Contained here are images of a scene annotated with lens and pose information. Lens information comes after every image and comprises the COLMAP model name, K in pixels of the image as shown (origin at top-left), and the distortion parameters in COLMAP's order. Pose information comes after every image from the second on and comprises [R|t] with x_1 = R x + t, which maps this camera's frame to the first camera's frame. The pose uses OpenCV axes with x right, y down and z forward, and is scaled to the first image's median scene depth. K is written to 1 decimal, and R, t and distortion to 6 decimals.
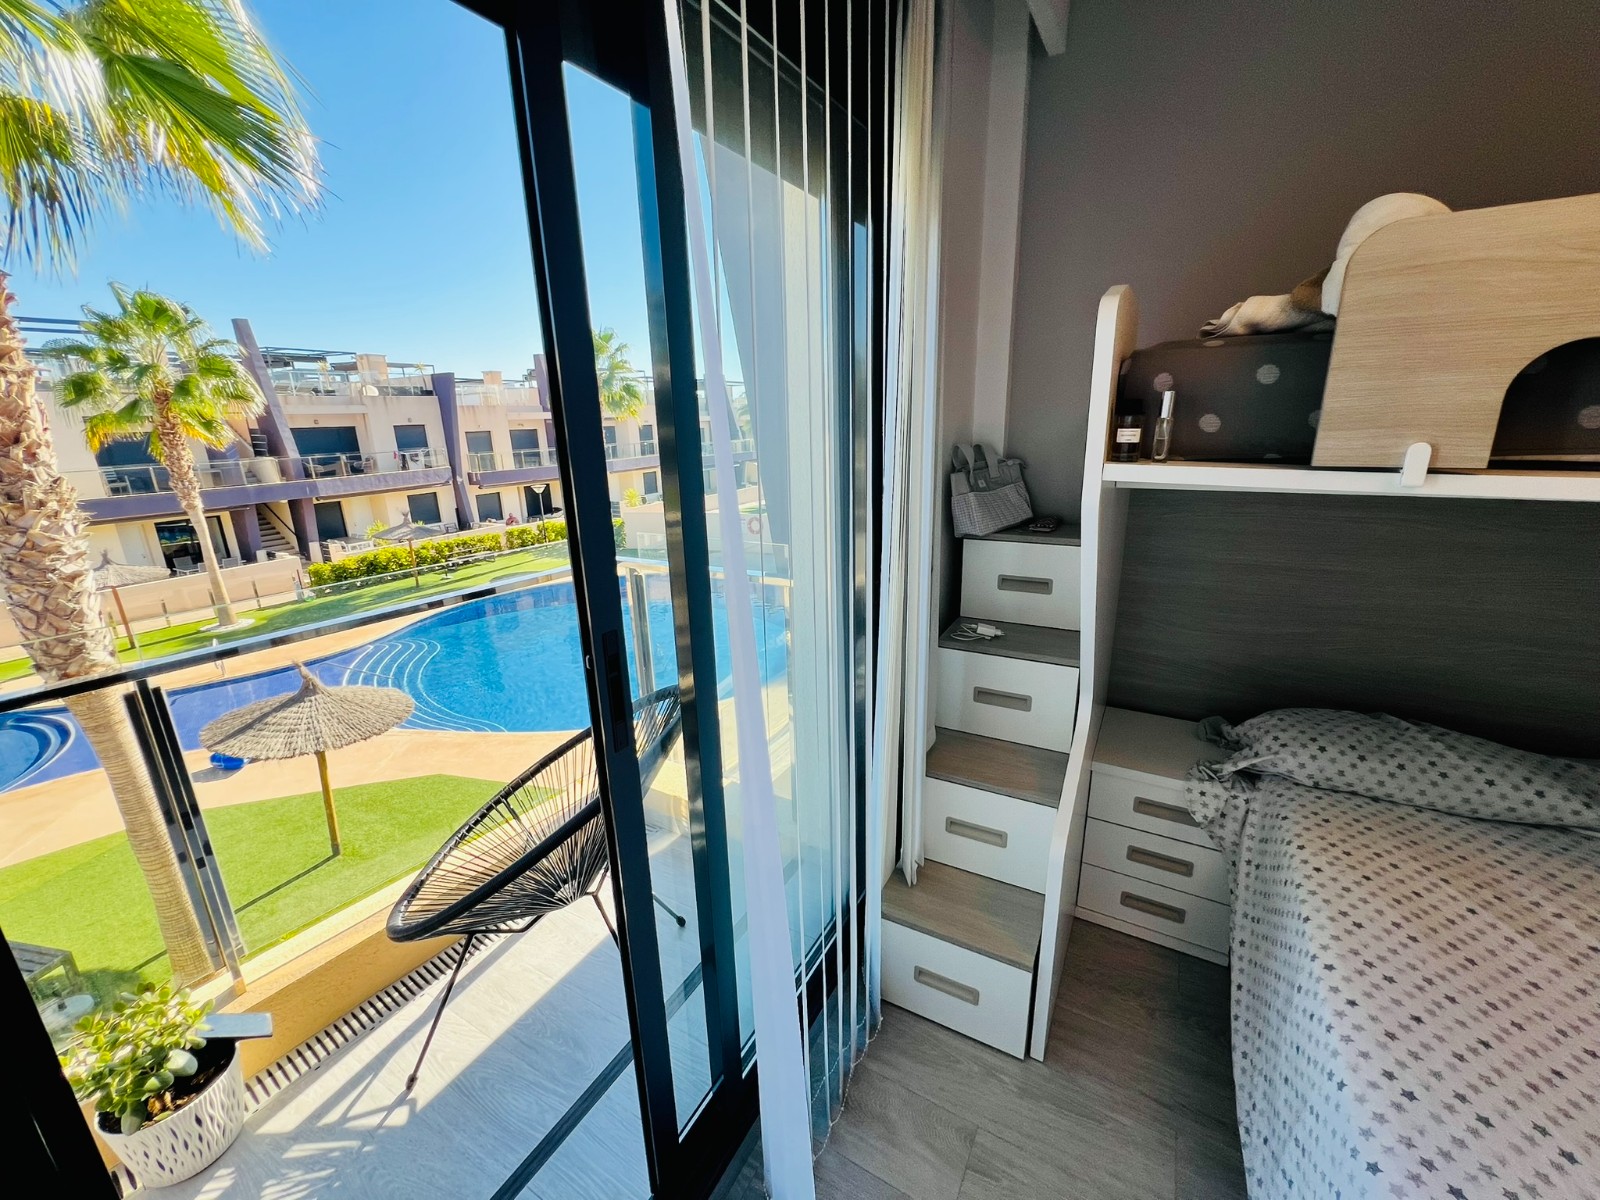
lens RADIAL K [[642.2, 0, 797.0], [0, 642.2, 594.2], [0, 0, 1]] dist [-0.002273, 0.000806]
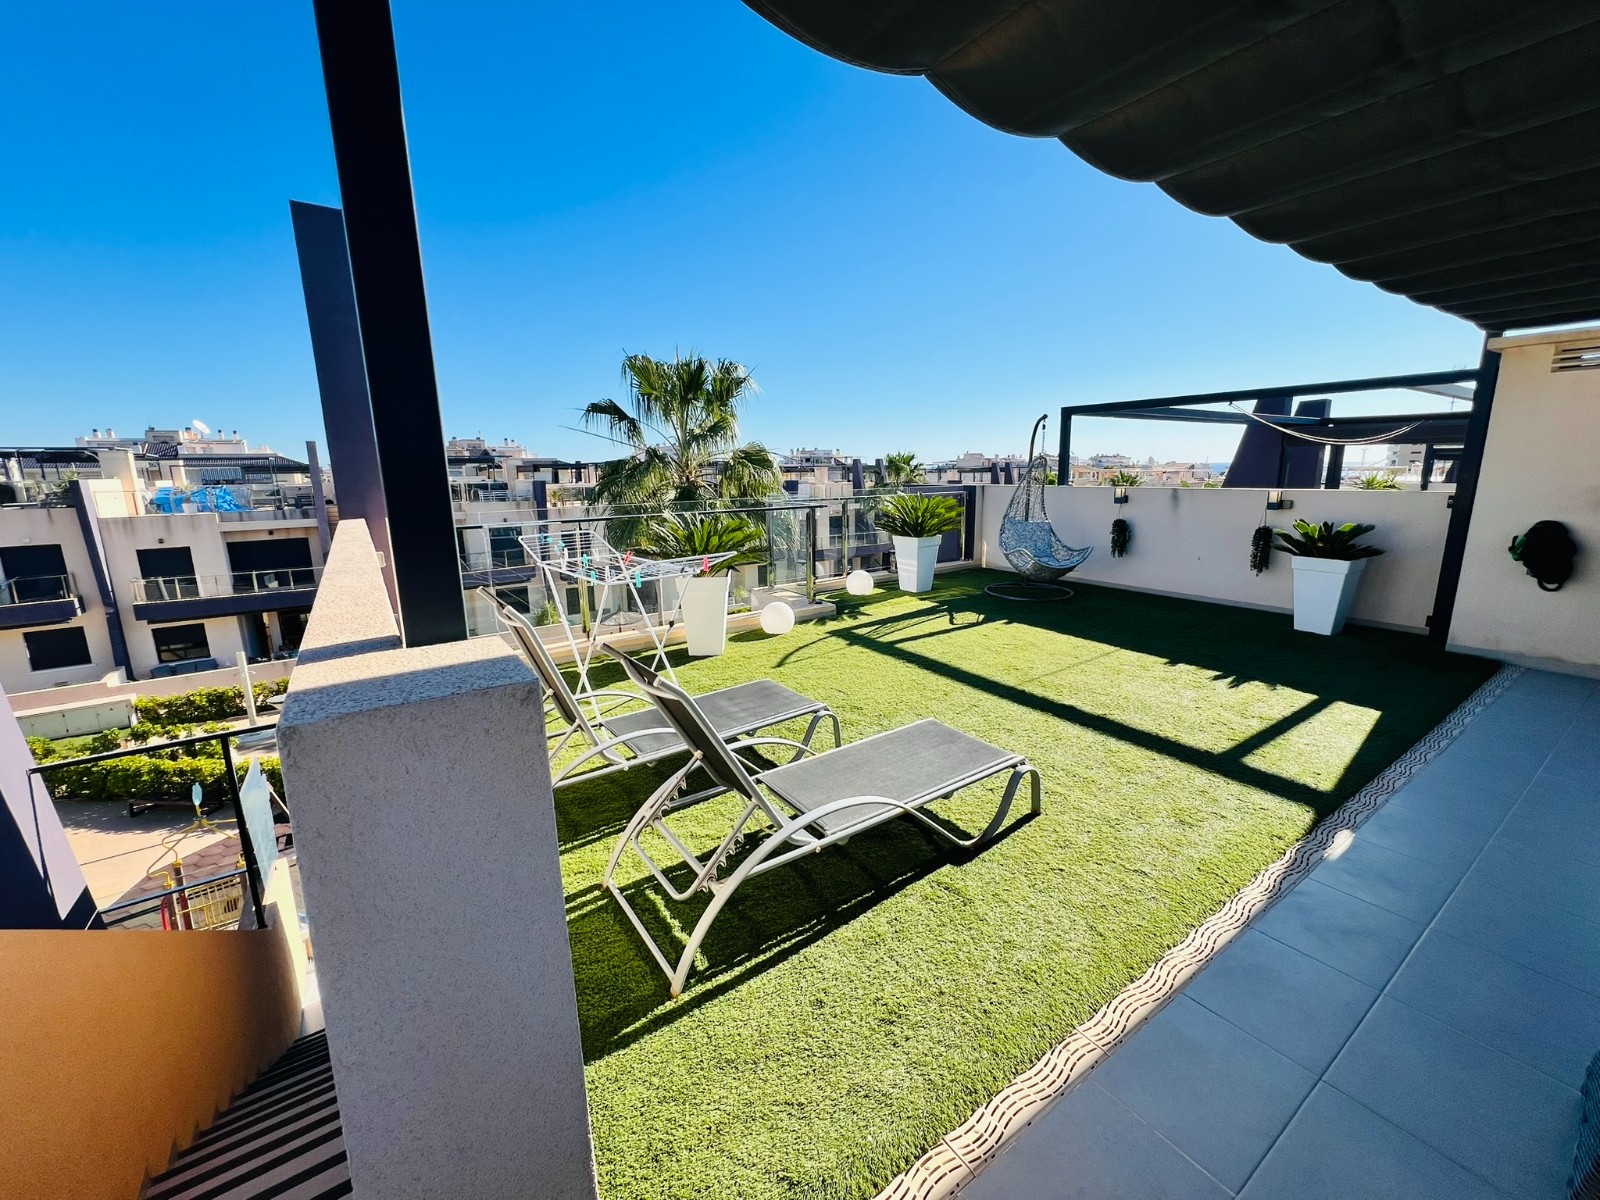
lens RADIAL K [[642.2, 0, 798.4], [0, 642.2, 593.5], [0, 0, 1]] dist [-0.002273, 0.000806]
pose [[0.902494, 0.093142, -0.420511, 0.104345], [-0.121537, 0.991733, -0.041174, -0.063221], [0.413199, 0.088267, 0.906353, -0.338603]]
